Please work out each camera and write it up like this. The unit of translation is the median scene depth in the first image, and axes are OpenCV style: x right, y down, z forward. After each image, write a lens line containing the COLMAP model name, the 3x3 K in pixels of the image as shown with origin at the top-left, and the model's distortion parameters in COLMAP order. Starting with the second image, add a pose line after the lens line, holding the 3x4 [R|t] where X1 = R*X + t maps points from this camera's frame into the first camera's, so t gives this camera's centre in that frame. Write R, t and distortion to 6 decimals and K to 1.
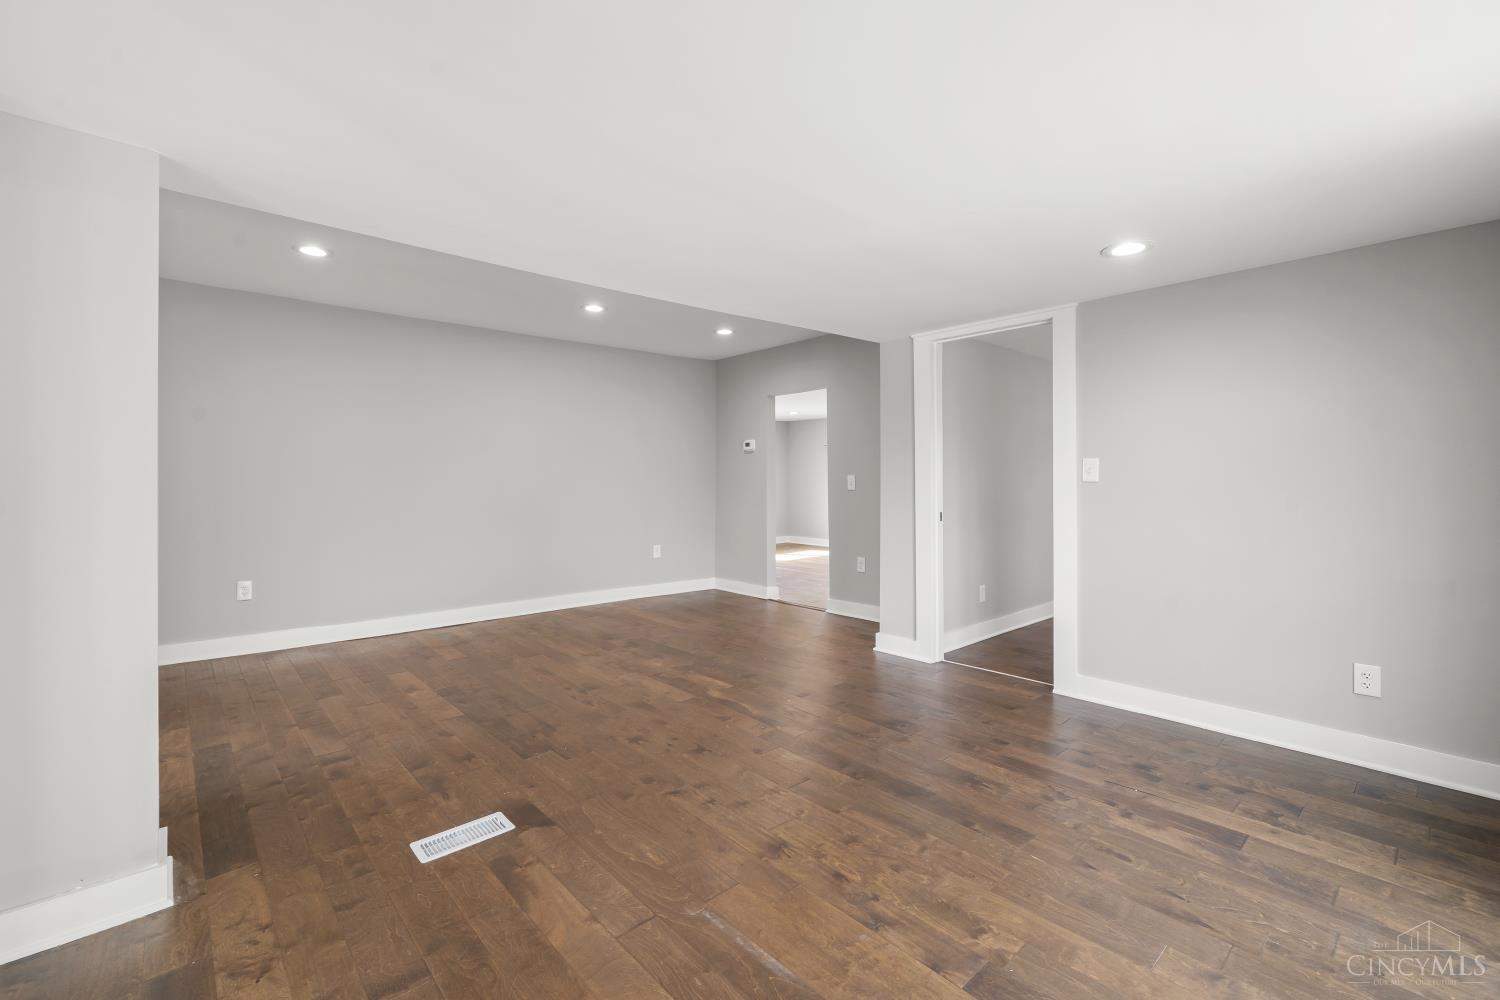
lens RADIAL K [[649.0, 0, 745.7], [0, 649.0, 473.0], [0, 0, 1]] dist [0.000100, 0.000166]
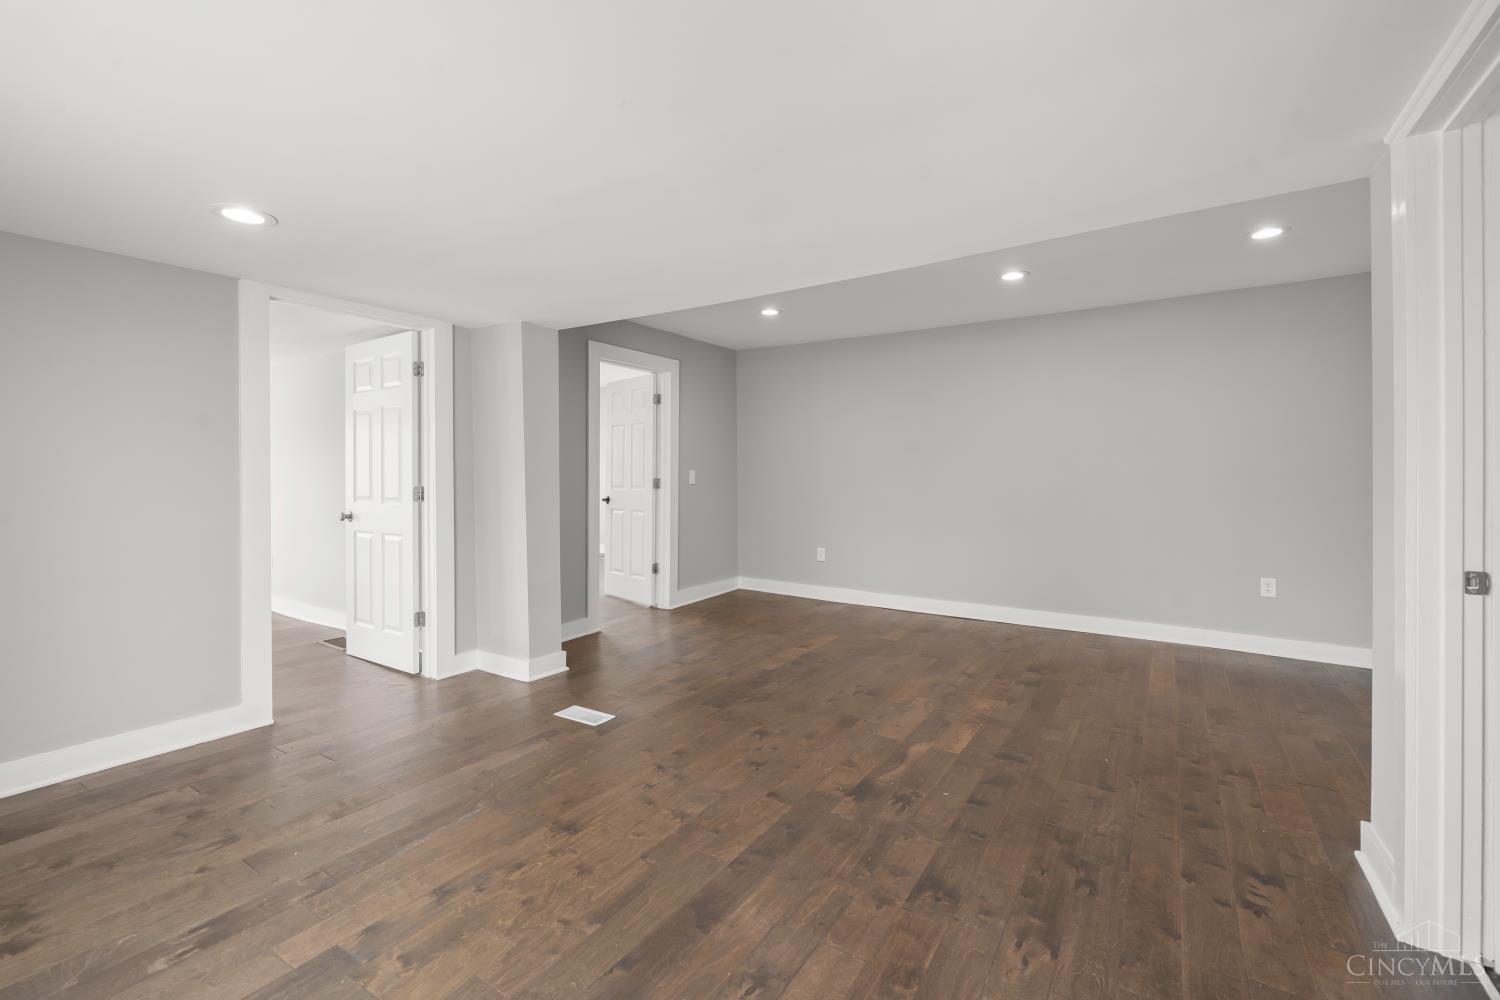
lens RADIAL K [[649.0, 0, 745.7], [0, 649.0, 473.0], [0, 0, 1]] dist [0.000100, 0.000166]
pose [[0.254715, 0.000917, -0.967016, 0.781093], [0.006519, 0.999975, 0.002666, -0.000276], [0.966994, -0.006983, 0.254703, 0.694671]]
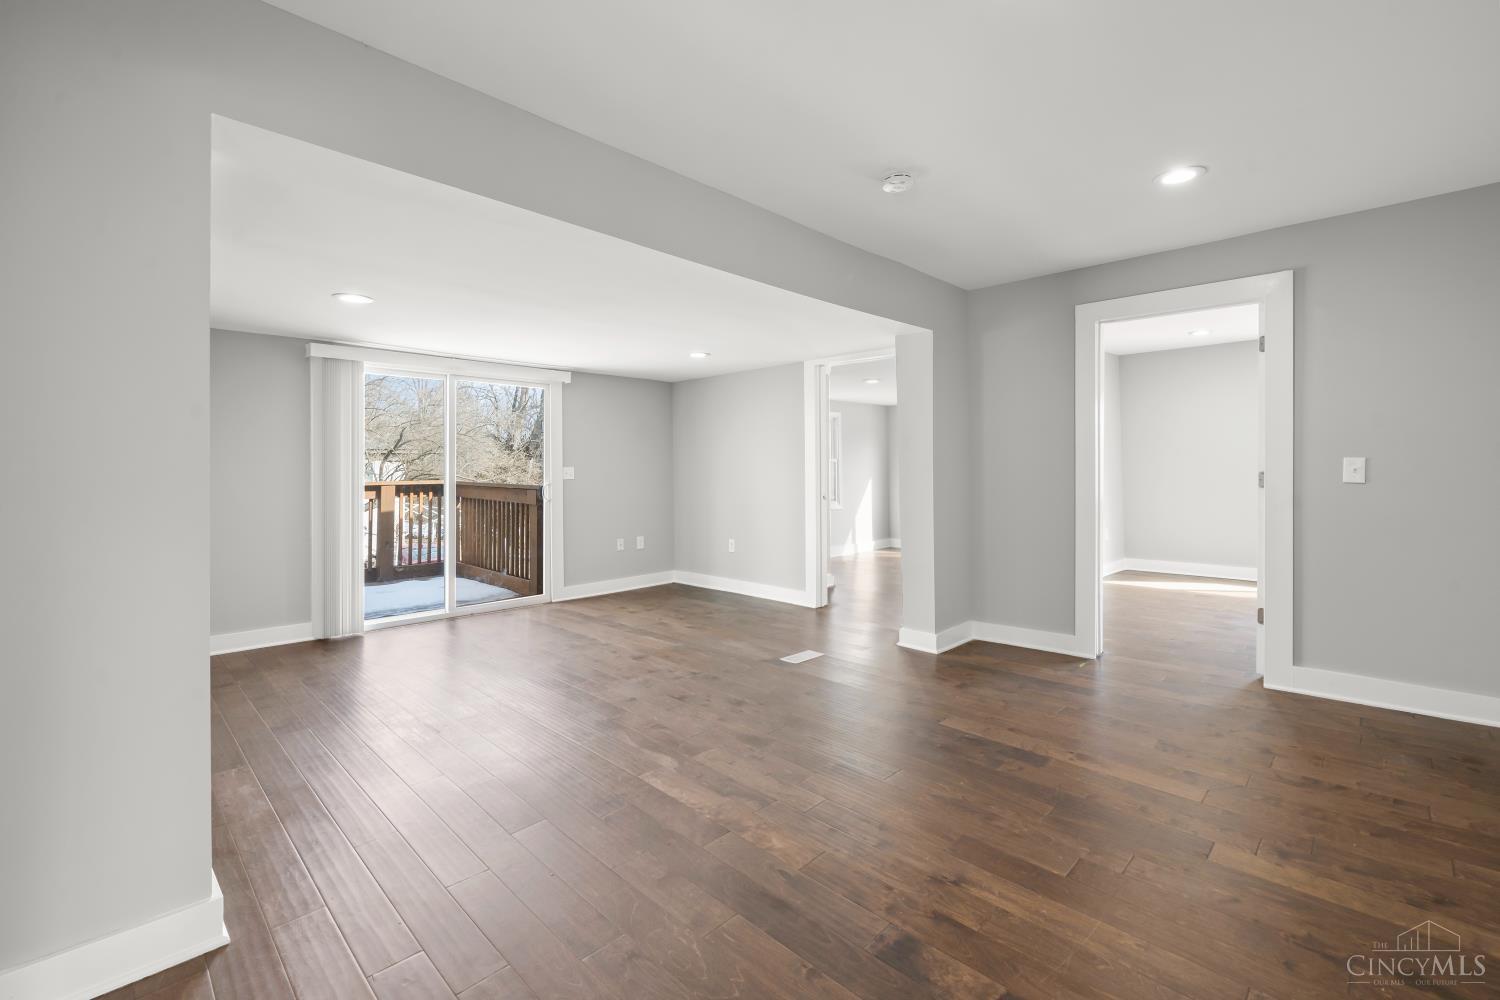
lens RADIAL K [[649.0, 0, 745.7], [0, 649.0, 473.0], [0, 0, 1]] dist [0.000100, 0.000166]
pose [[-0.998337, 0.006399, -0.057286, -0.113803], [0.006510, 0.999977, -0.001754, 0.015770], [0.057273, -0.002124, -0.998356, 2.043183]]
